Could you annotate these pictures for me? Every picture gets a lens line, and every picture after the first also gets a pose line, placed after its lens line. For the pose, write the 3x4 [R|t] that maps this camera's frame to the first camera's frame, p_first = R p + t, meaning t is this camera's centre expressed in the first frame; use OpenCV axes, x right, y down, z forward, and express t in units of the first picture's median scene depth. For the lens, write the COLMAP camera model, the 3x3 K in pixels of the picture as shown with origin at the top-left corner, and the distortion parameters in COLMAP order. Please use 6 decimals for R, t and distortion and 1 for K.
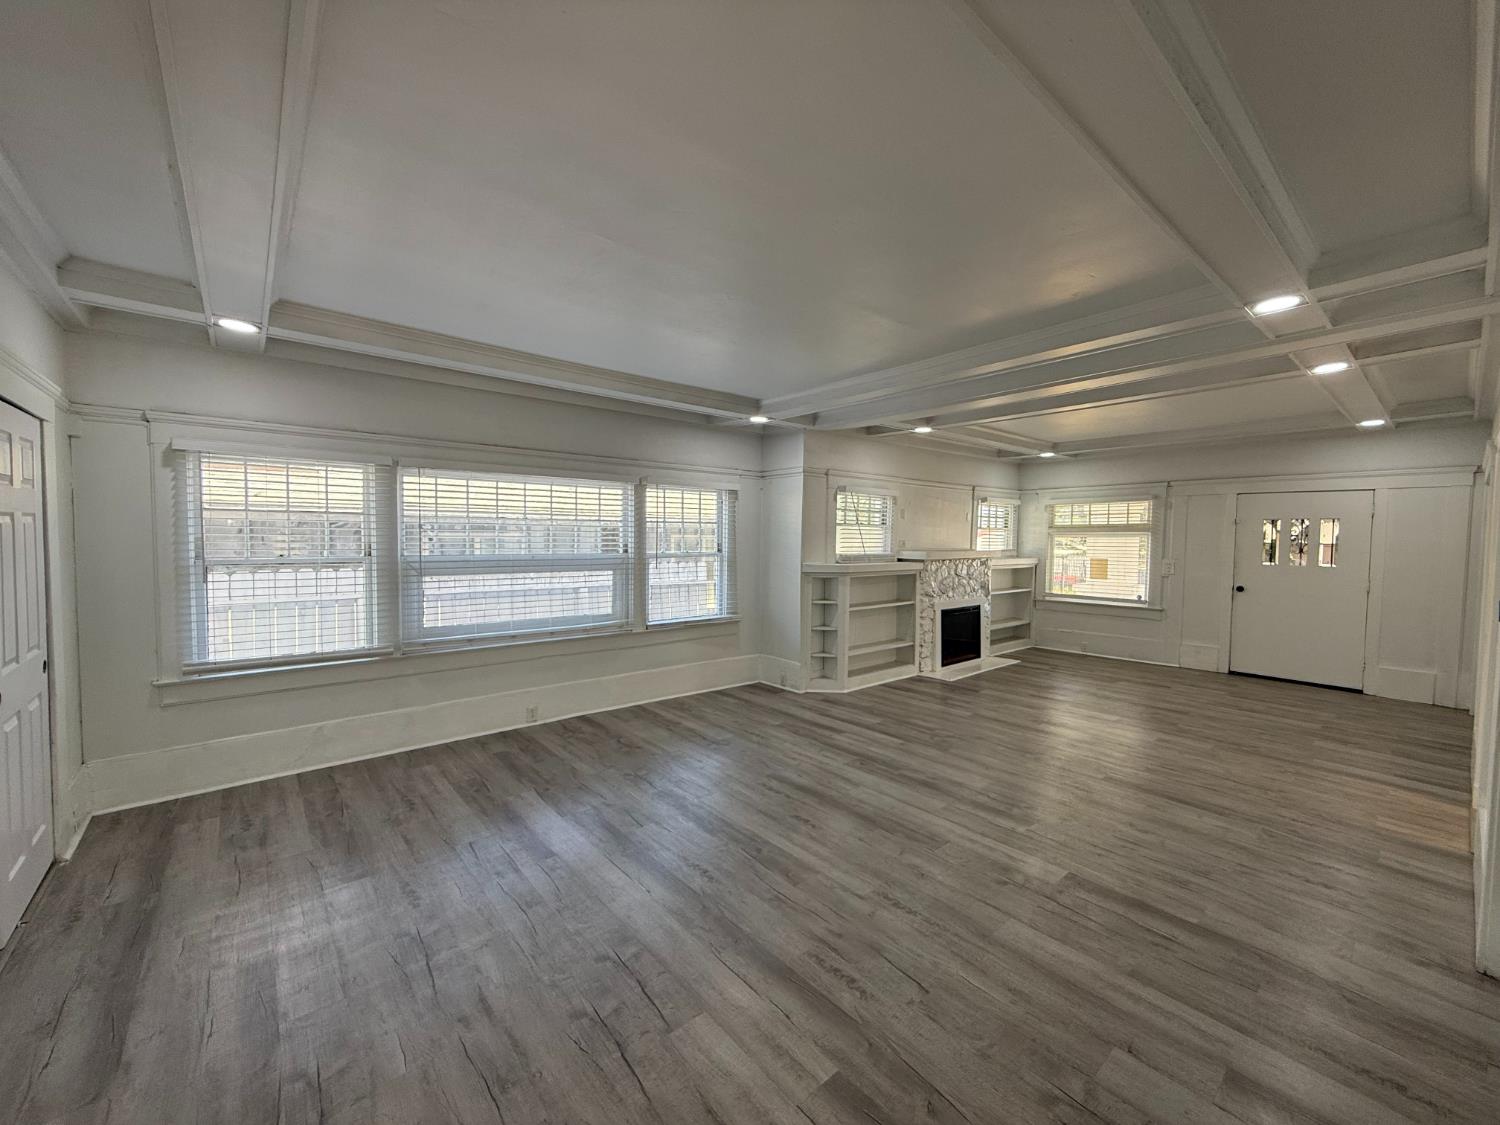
lens RADIAL K [[595.2, 0, 745.7], [0, 595.2, 557.9], [0, 0, 1]] dist [0.002884, -0.000450]
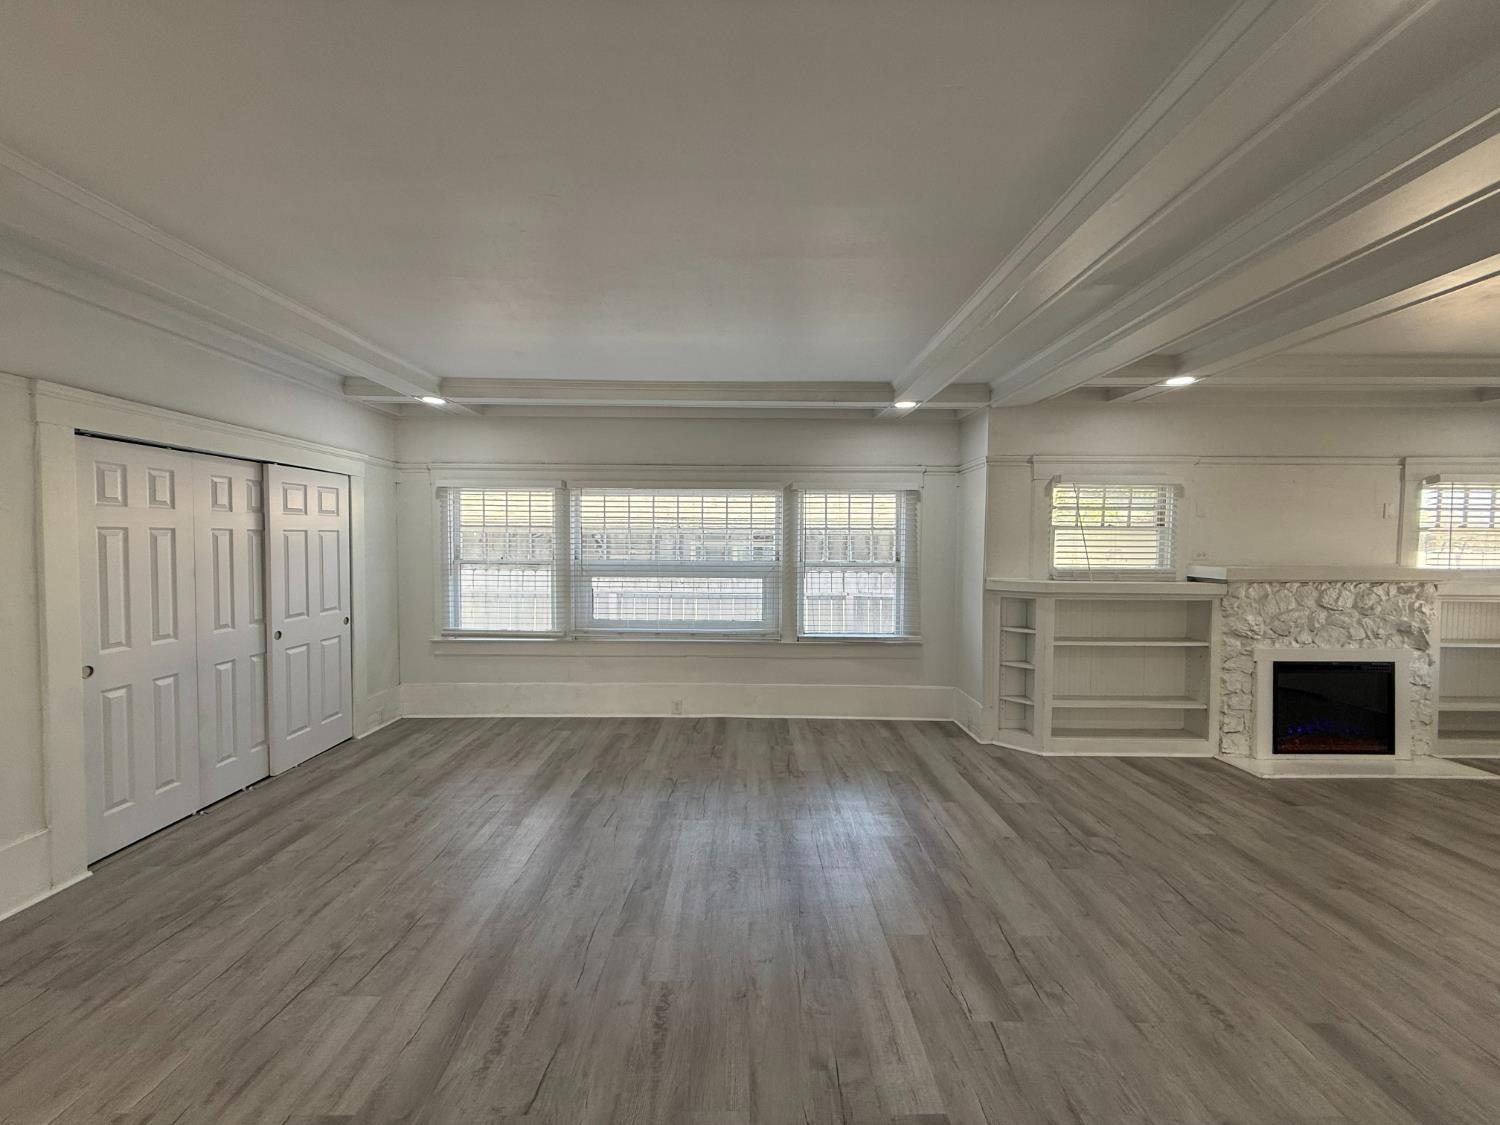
lens RADIAL K [[595.2, 0, 746.2], [0, 595.2, 555.7], [0, 0, 1]] dist [0.002884, -0.000450]
pose [[0.767723, 0.010008, -0.640704, 0.404812], [-0.023083, 0.999661, -0.012044, -0.004209], [0.640366, 0.024036, 0.767694, 0.220309]]
